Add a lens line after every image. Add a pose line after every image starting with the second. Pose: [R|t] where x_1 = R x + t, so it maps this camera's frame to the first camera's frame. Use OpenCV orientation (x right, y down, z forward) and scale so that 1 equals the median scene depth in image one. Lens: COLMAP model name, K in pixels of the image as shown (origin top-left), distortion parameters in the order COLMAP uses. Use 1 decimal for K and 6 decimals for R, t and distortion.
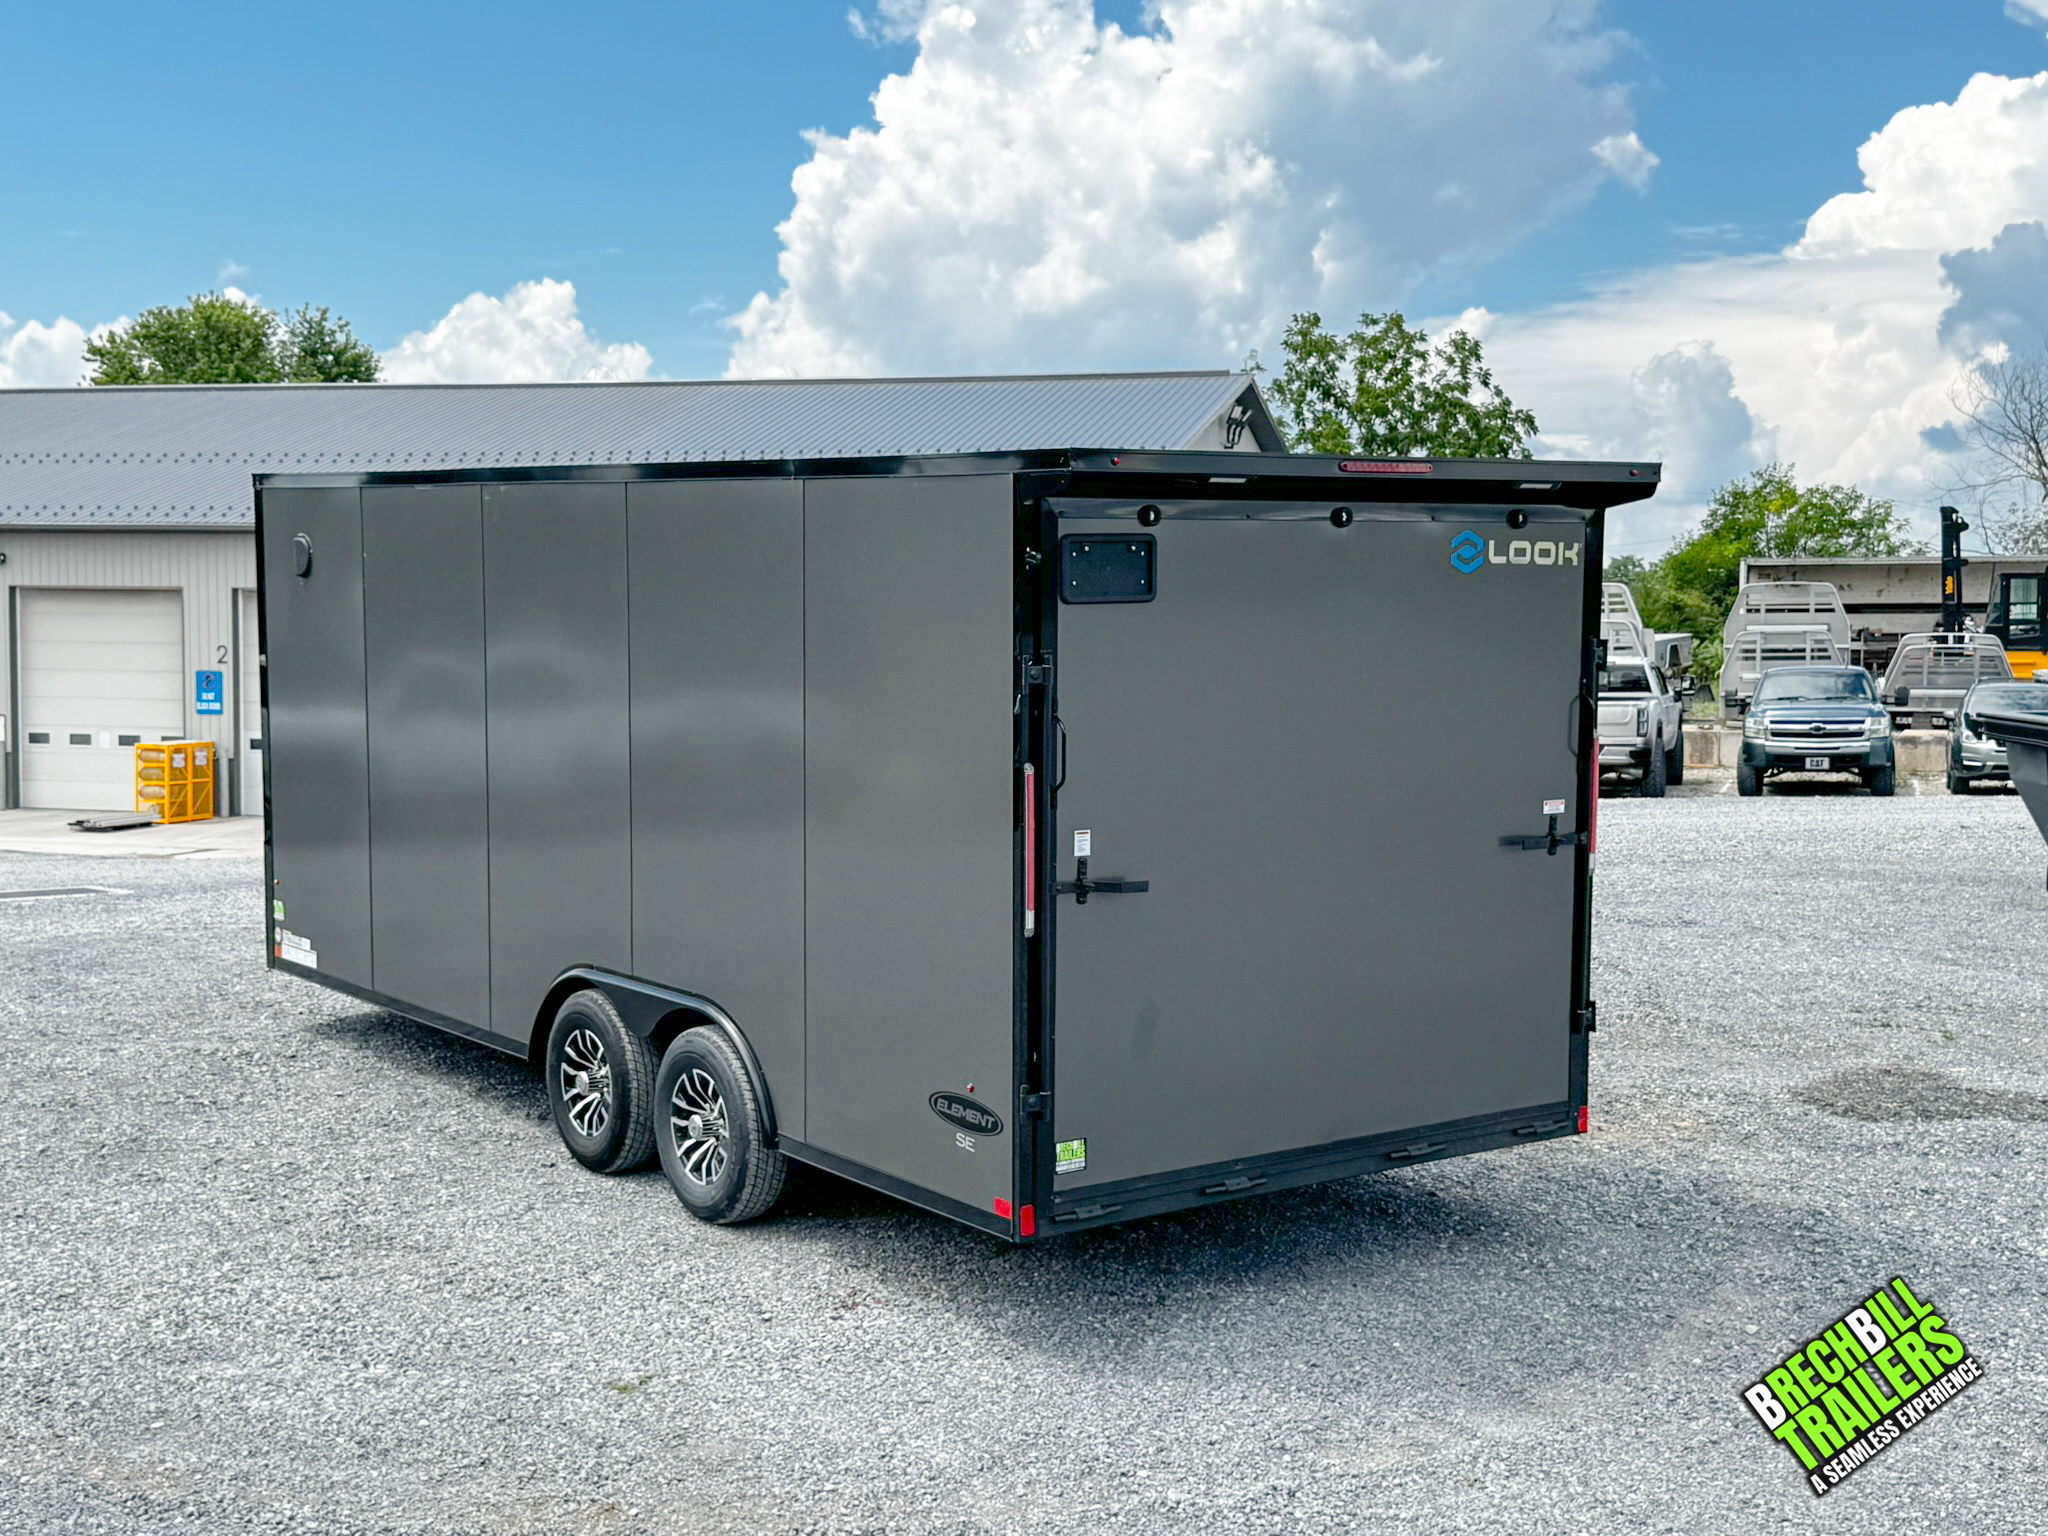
lens RADIAL K [[2573.4, 0, 1019.3], [0, 2573.4, 802.2], [0, 0, 1]] dist [0.170692, -0.243718]
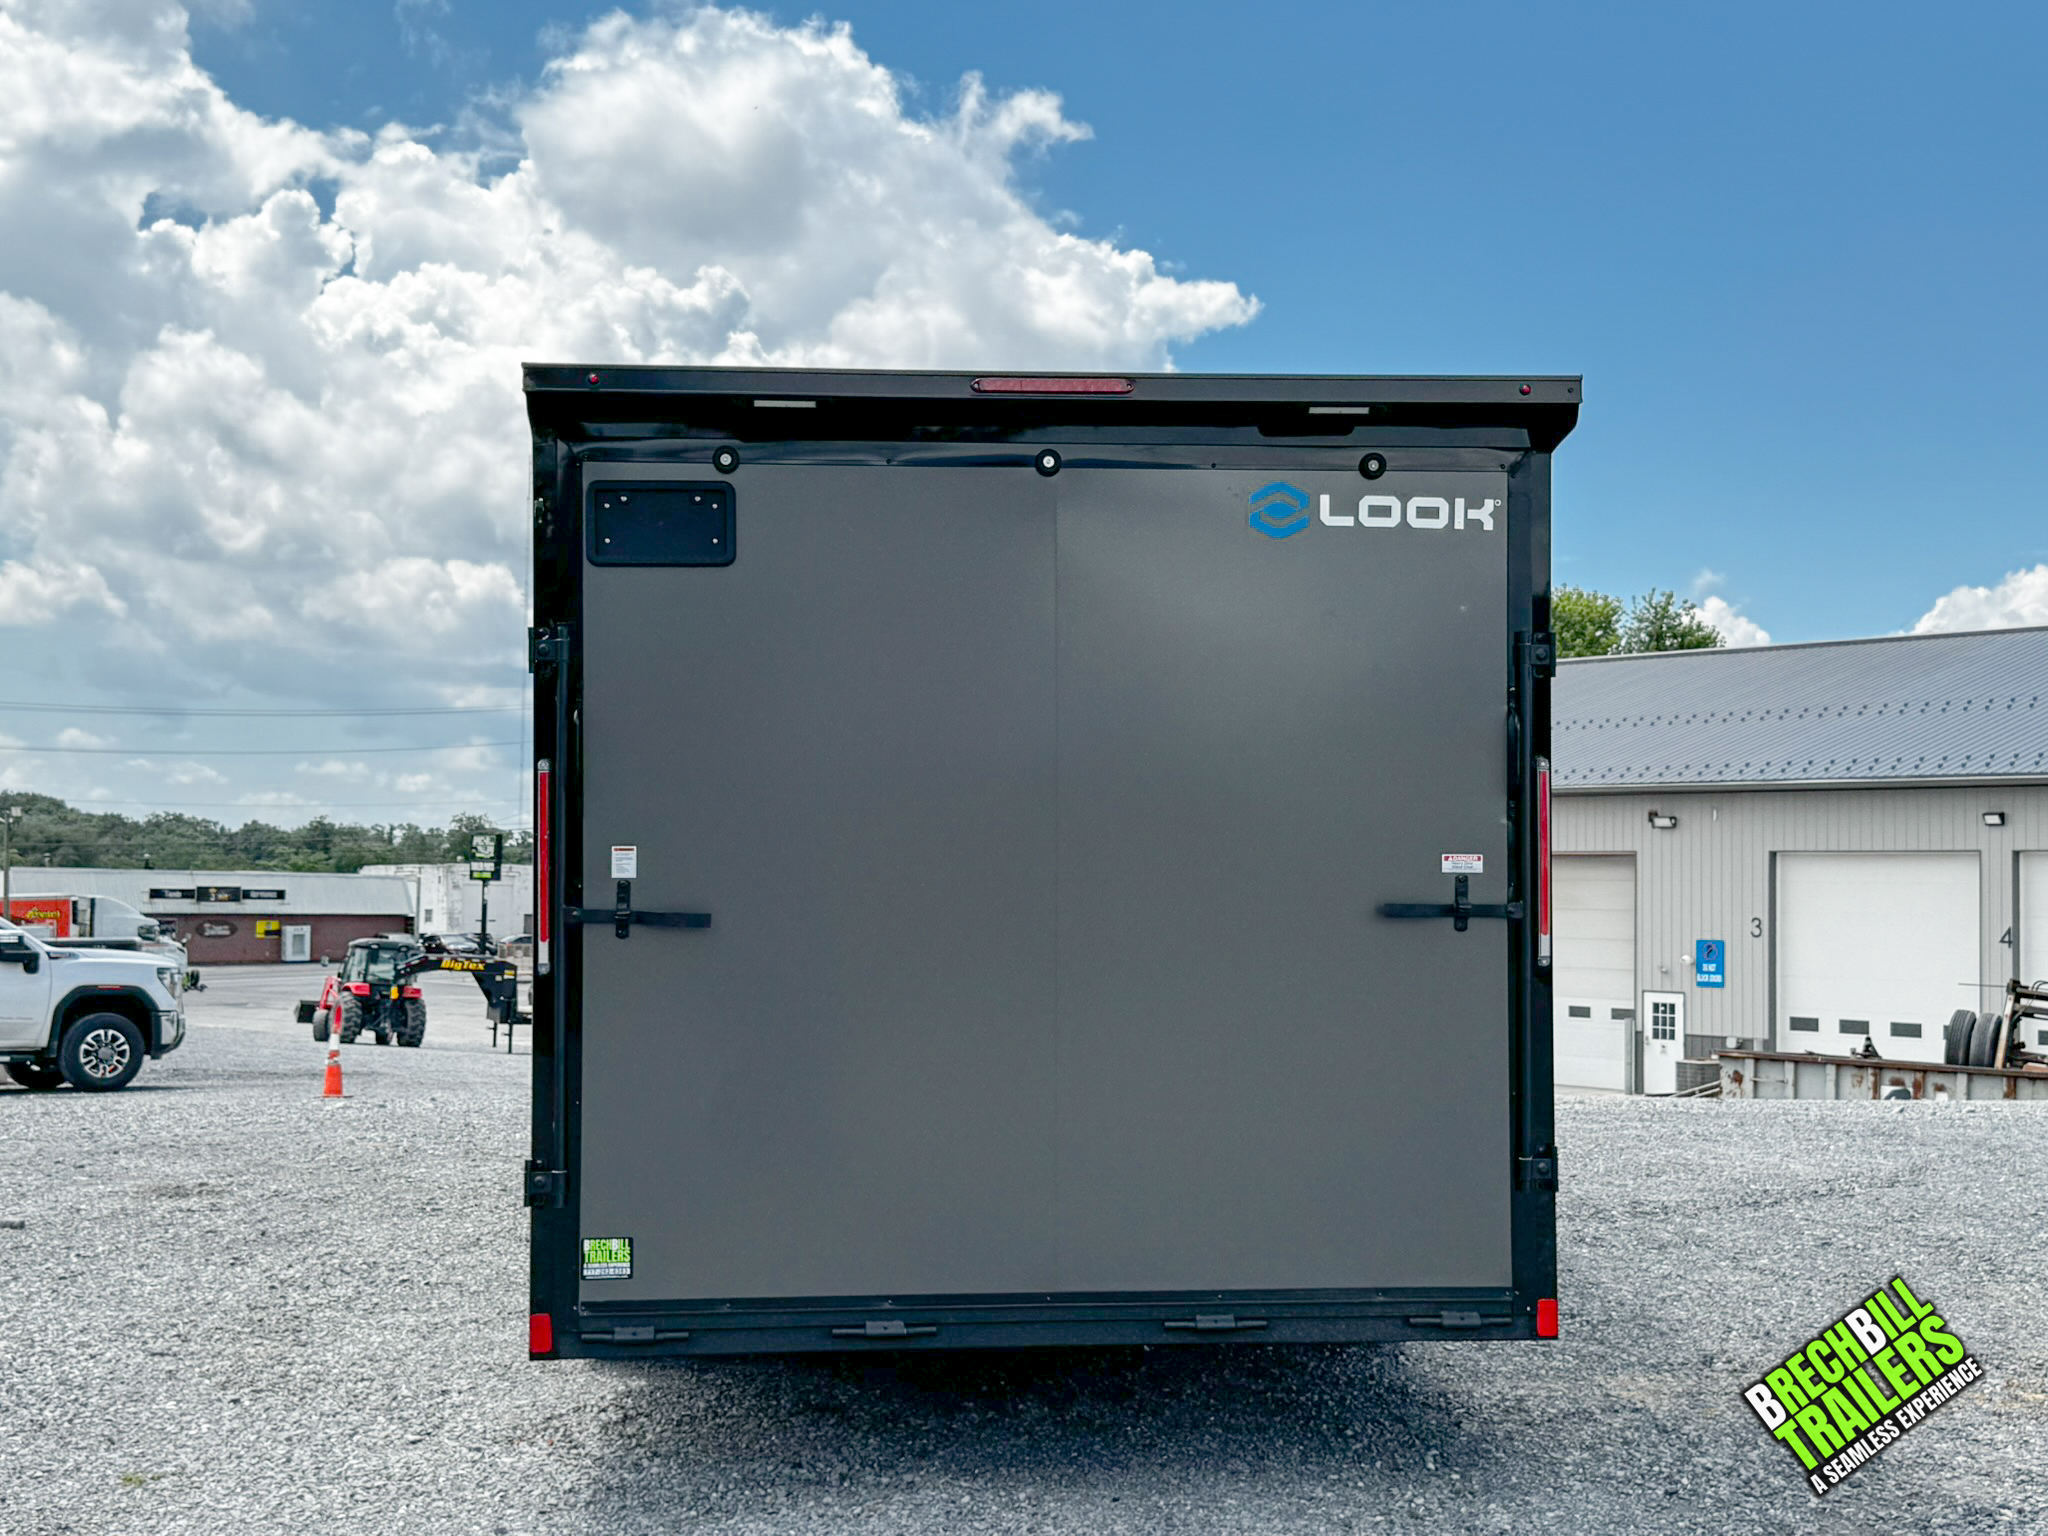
lens RADIAL K [[2573.4, 0, 1019.3], [0, 2573.4, 802.2], [0, 0, 1]] dist [0.170692, -0.243718]
pose [[0.851911, -0.013912, -0.523502, 0.488961], [-0.046862, 0.993612, -0.102664, 0.065769], [0.521586, 0.111992, 0.845816, 0.334785]]
